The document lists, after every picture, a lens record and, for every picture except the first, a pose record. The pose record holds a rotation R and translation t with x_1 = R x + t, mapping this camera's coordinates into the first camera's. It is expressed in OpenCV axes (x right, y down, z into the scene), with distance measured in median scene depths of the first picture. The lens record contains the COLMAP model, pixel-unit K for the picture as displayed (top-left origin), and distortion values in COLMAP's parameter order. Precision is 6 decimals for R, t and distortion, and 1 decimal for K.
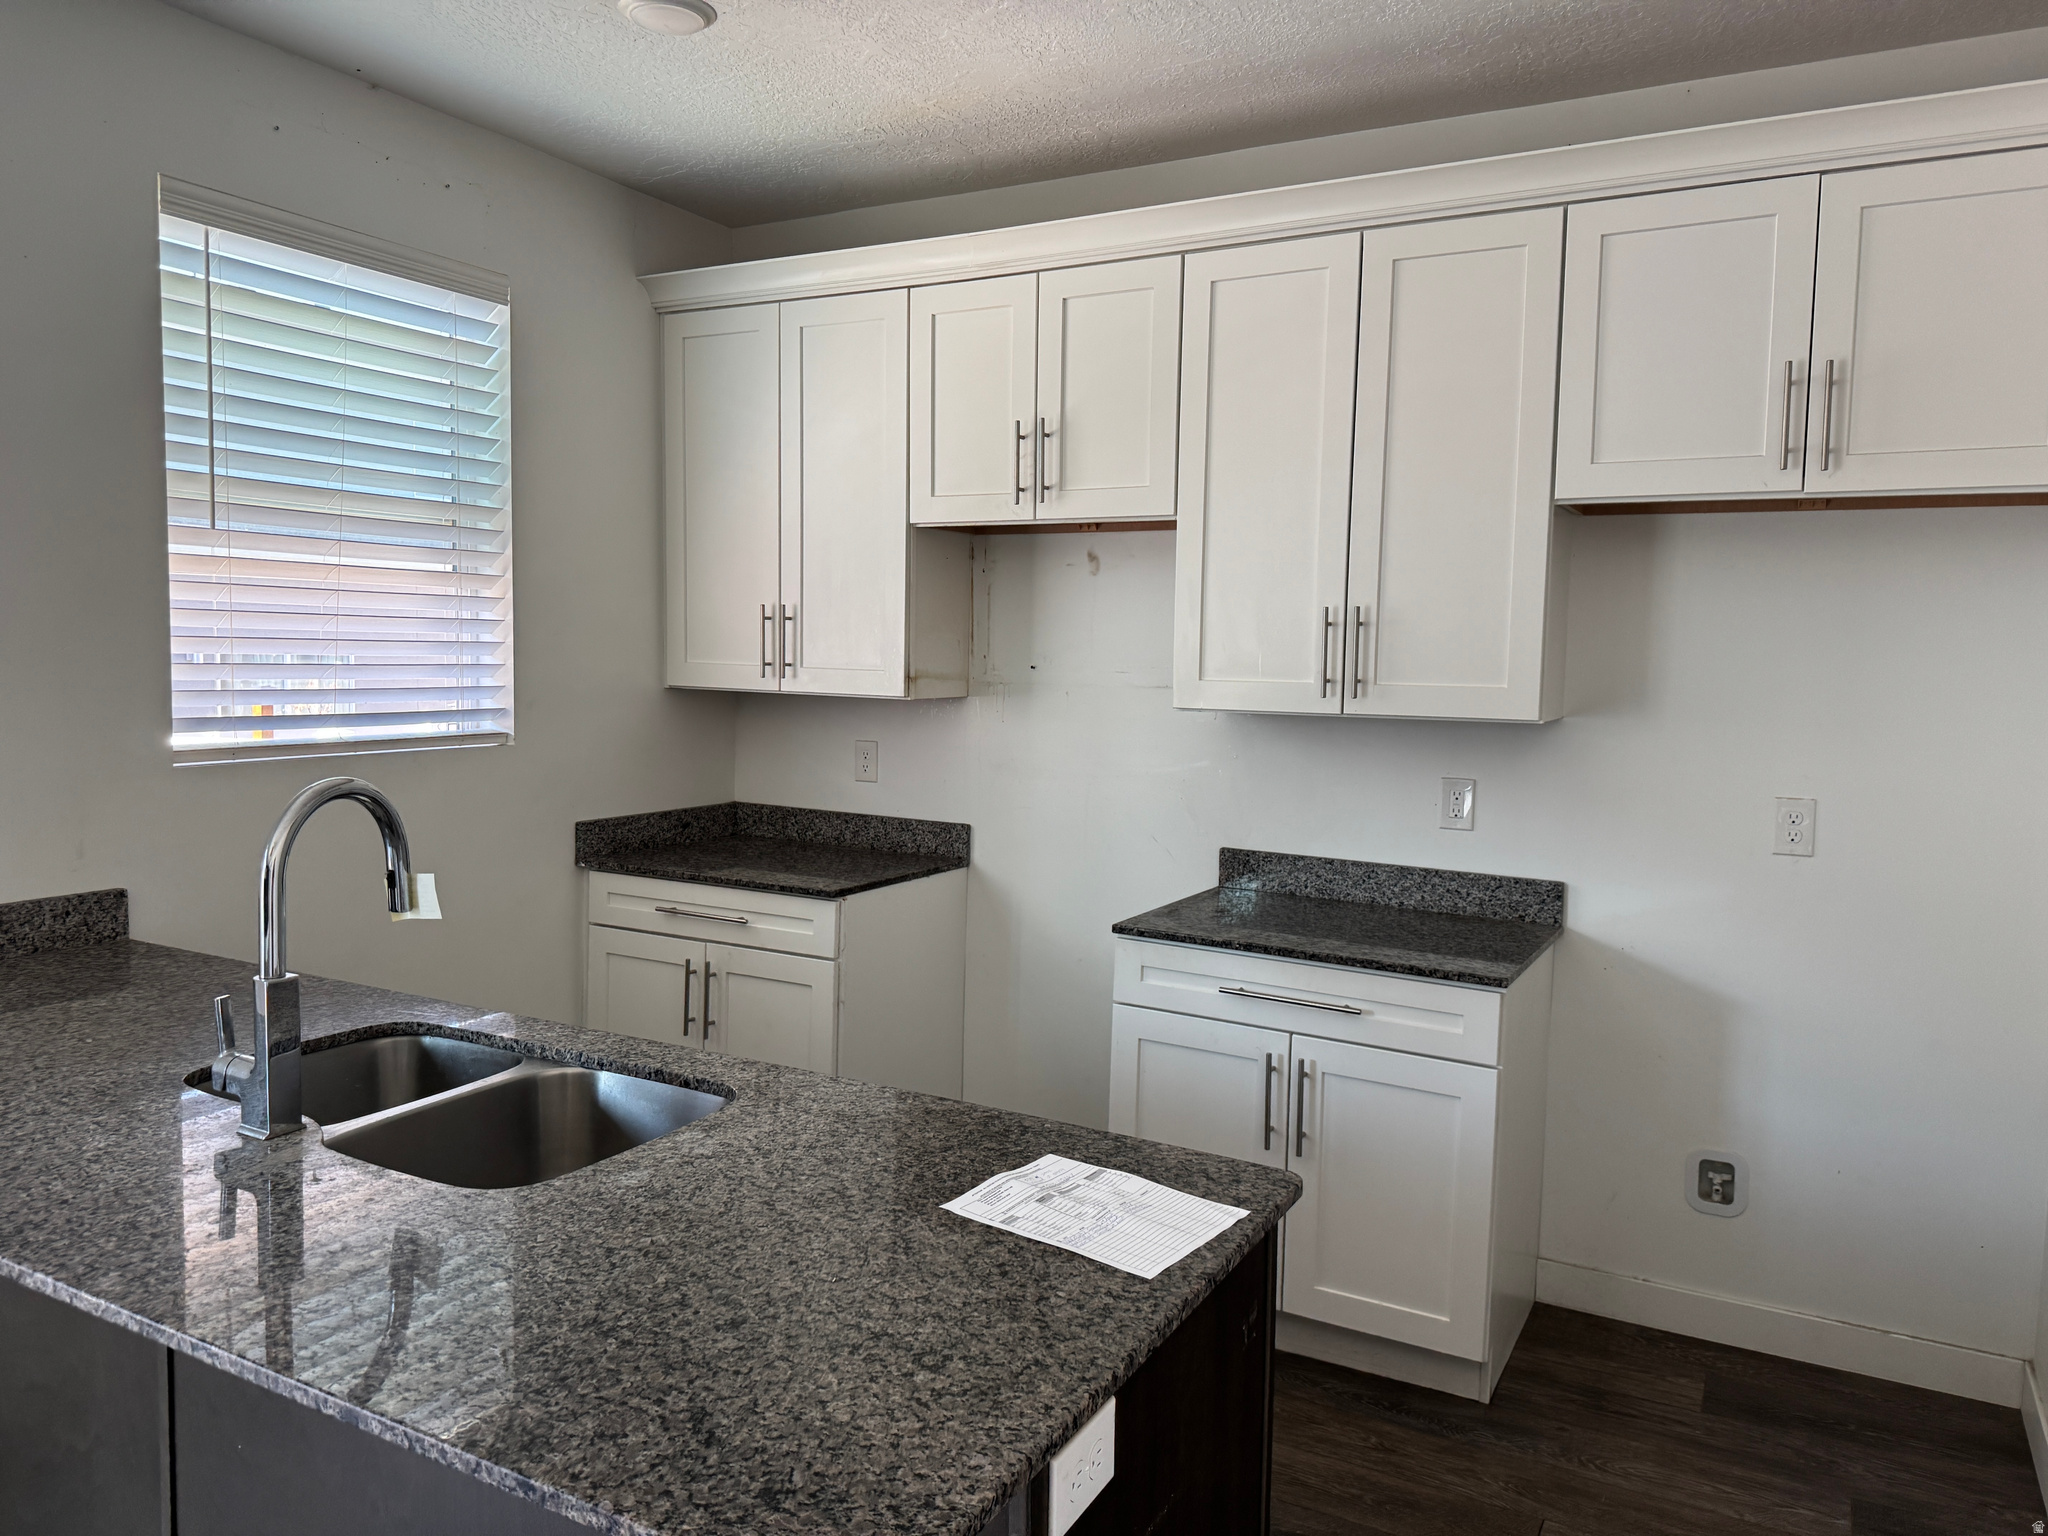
lens RADIAL K [[1411.6, 0, 1018.3], [0, 1411.6, 769.7], [0, 0, 1]] dist [0.066459, -0.062615]
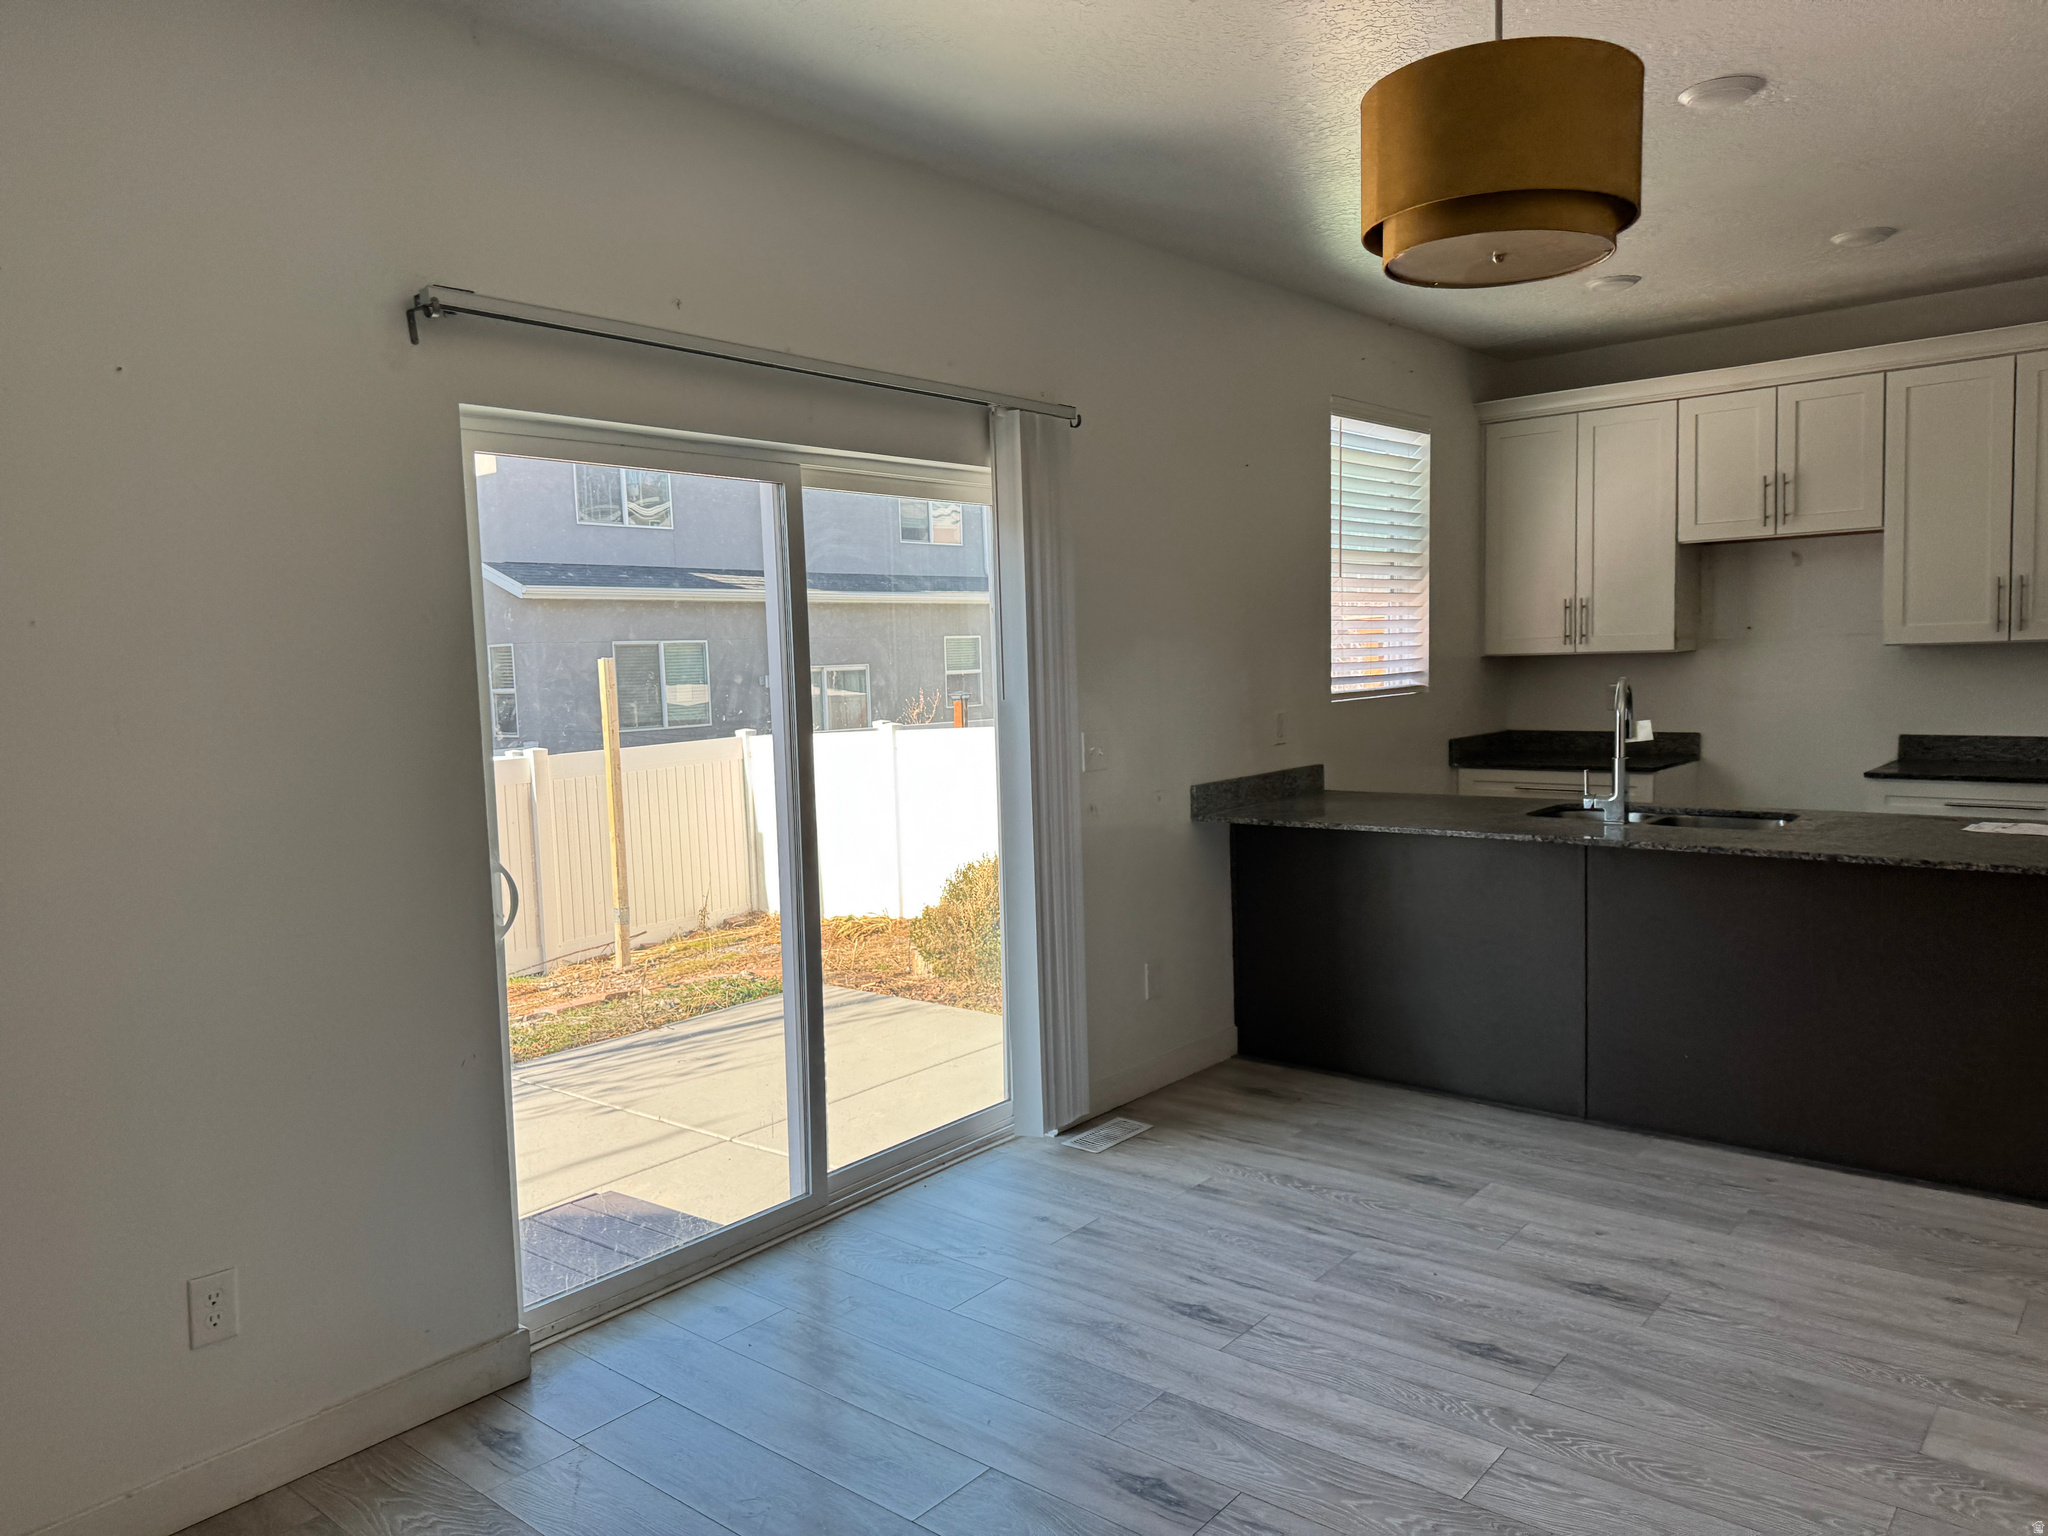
lens RADIAL K [[1410.3, 0, 1064.9], [0, 1410.3, 762.5], [0, 0, 1]] dist [0.064506, -0.063702]
pose [[0.982286, -0.041356, -0.182770, -0.505957], [0.040407, 0.999144, -0.008912, 0.067672], [0.182982, 0.001369, 0.983115, -0.775254]]
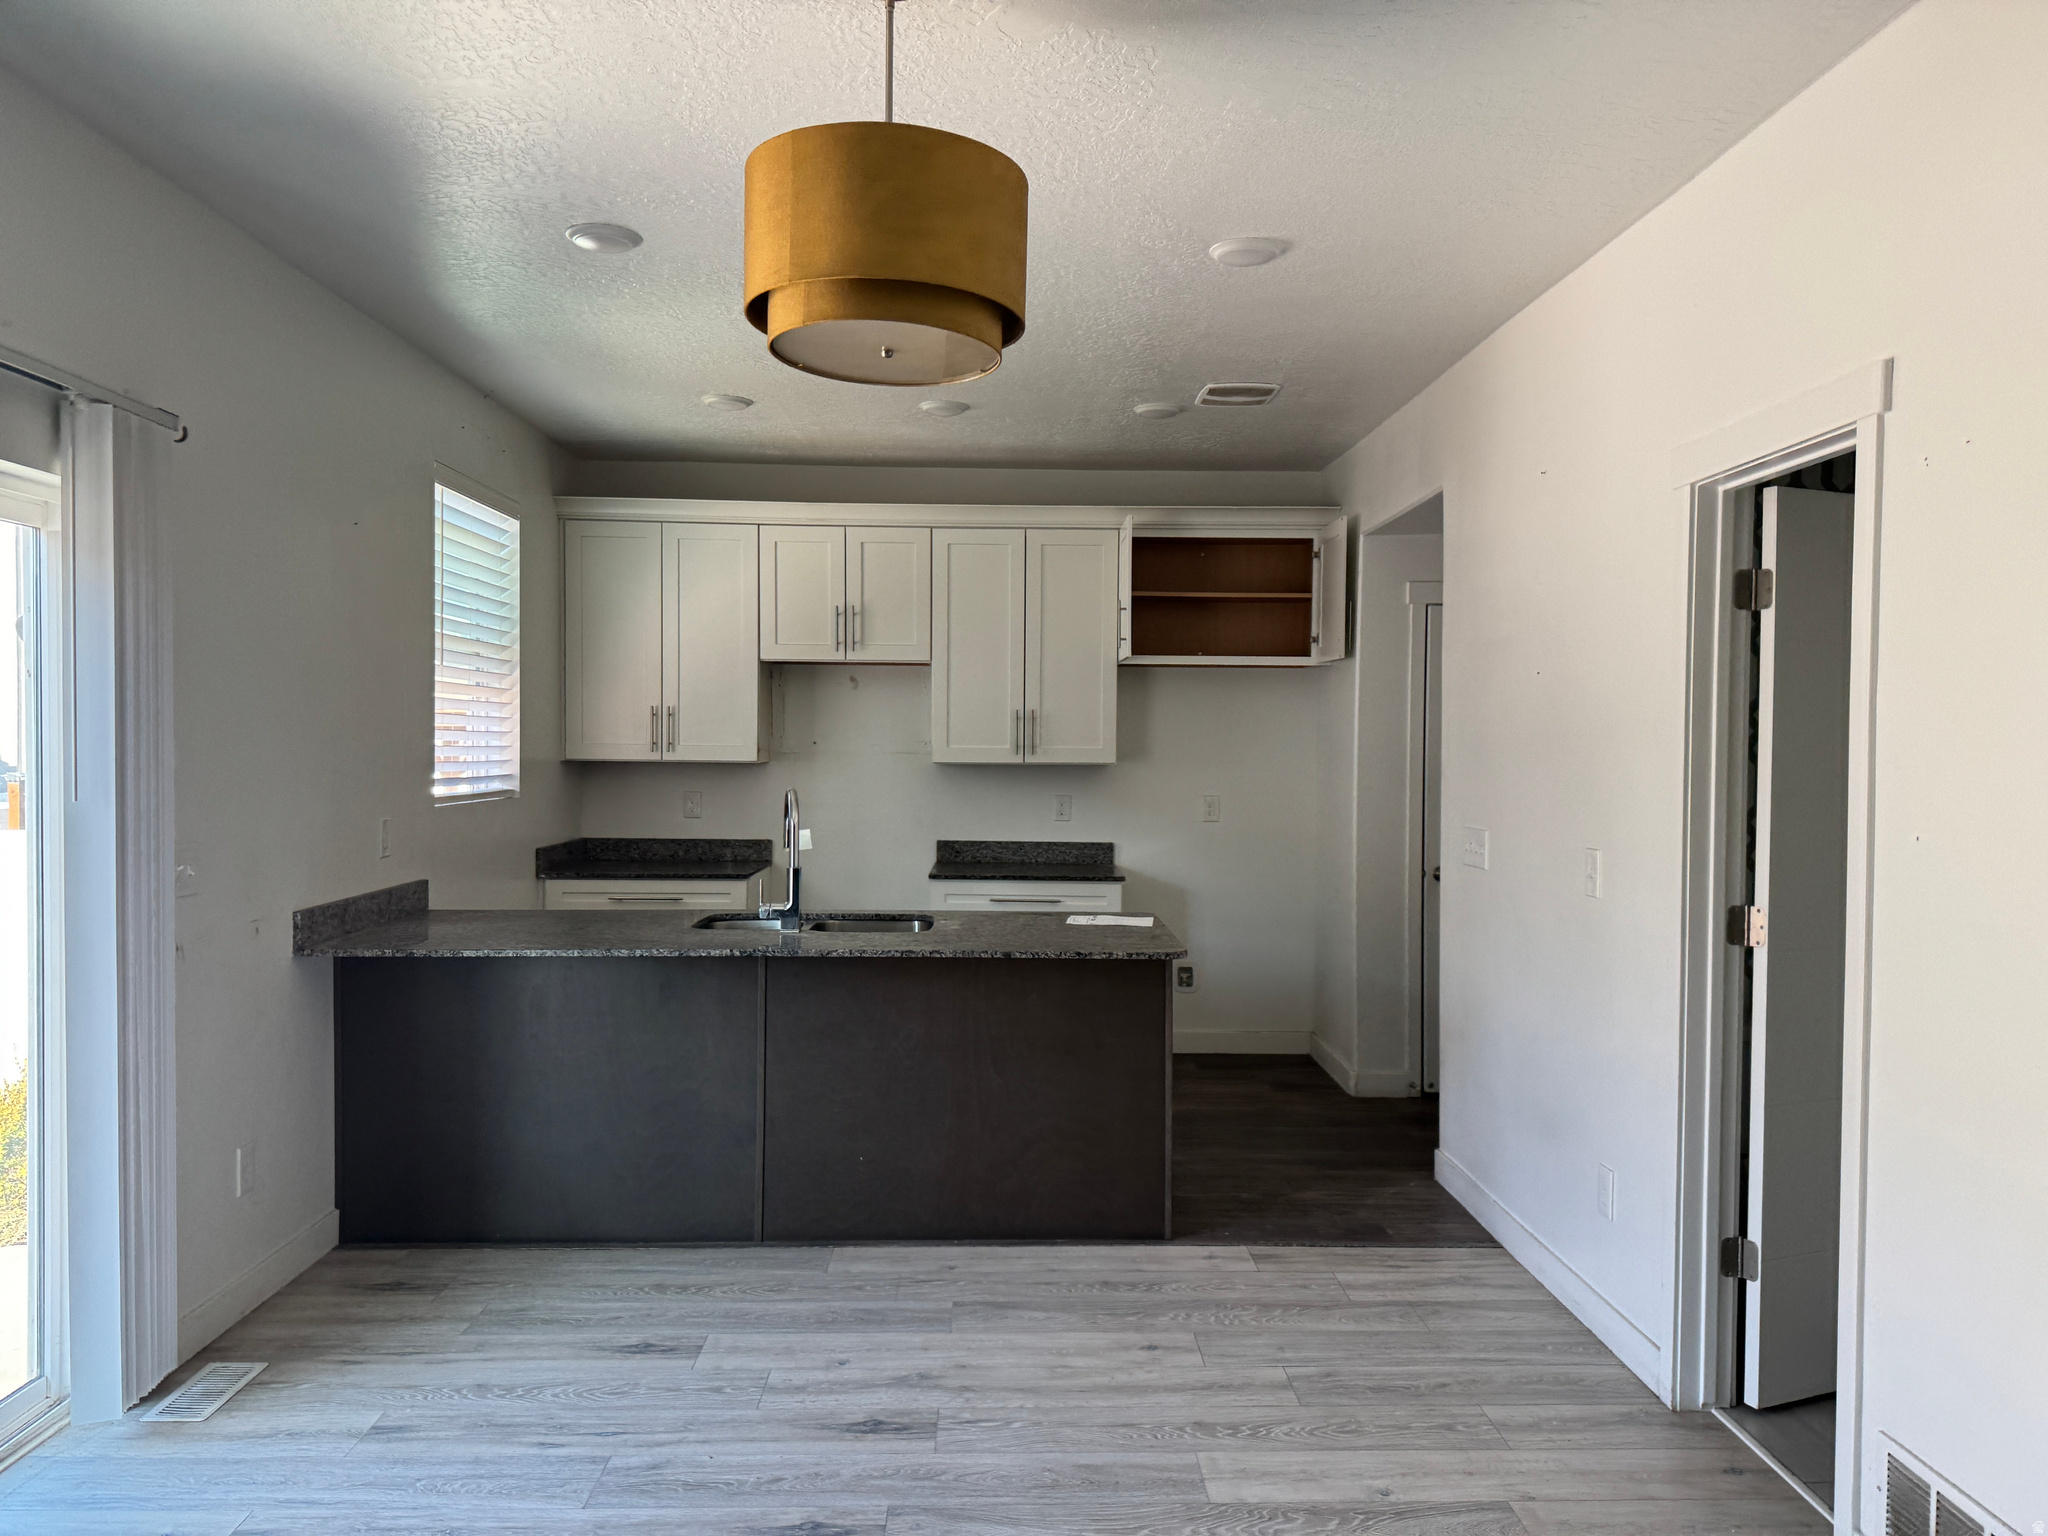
lens RADIAL K [[1411.6, 0, 1018.3], [0, 1411.6, 769.7], [0, 0, 1]] dist [0.066459, -0.062615]
pose [[0.867162, -0.023510, 0.497471, -0.693355], [0.052469, 0.997639, -0.044313, 0.052723], [-0.495254, 0.064528, 0.866348, -0.650147]]
